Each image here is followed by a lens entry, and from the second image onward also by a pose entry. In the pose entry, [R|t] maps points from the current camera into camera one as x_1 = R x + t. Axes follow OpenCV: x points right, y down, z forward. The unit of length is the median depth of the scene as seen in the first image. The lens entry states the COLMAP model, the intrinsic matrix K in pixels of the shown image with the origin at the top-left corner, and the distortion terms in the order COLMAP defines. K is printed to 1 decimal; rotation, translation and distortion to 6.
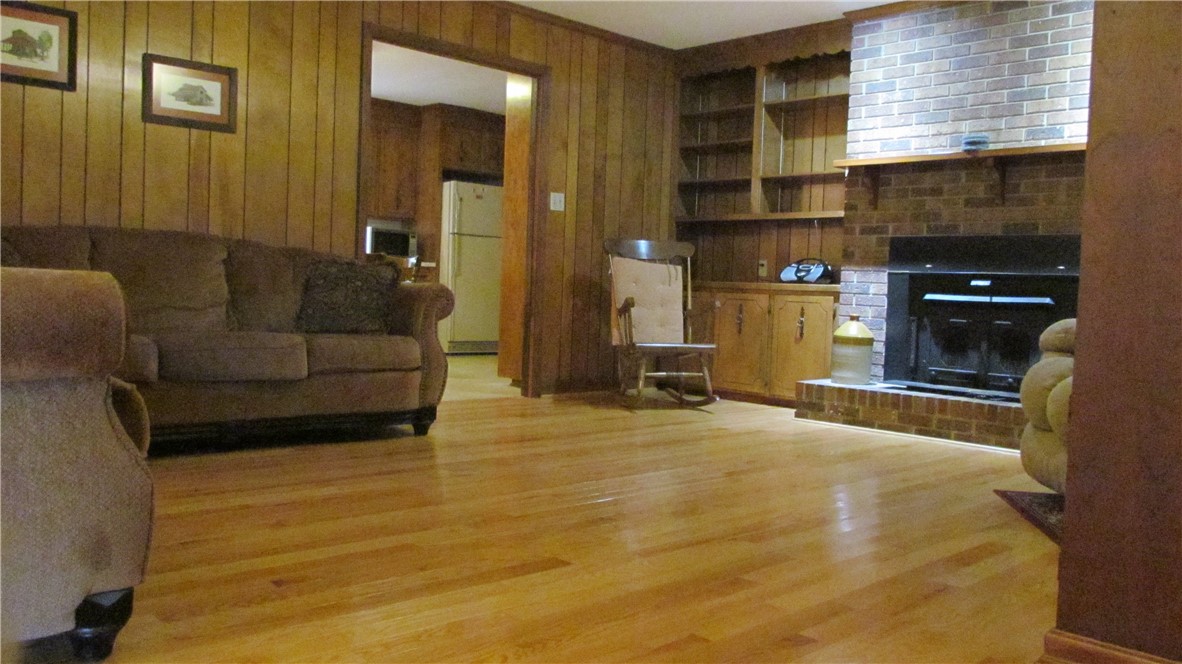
lens RADIAL K [[968.0, 0, 590.1], [0, 968.0, 330.8], [0, 0, 1]] dist [-0.030244, 0.011374]
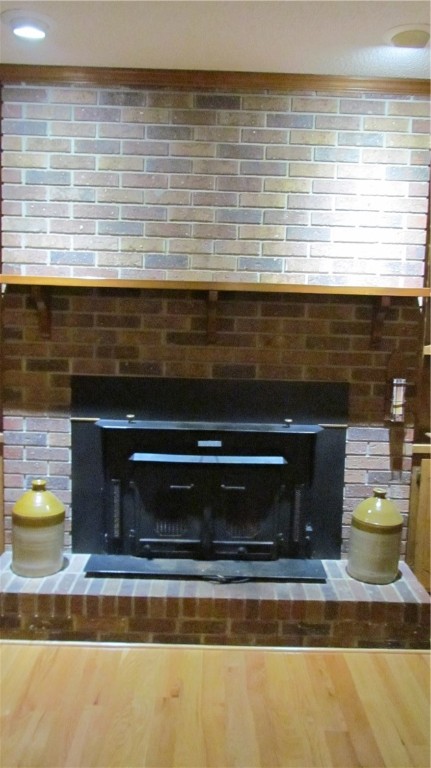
lens RADIAL K [[629.0, 0, 217.0], [0, 629.0, 384.3], [0, 0, 1]] dist [-0.030244, 0.011374]
pose [[0.686194, -0.102298, 0.720190, 0.022421], [0.027898, 0.993035, 0.114473, -0.151337], [-0.726884, -0.058459, 0.684268, 0.583863]]
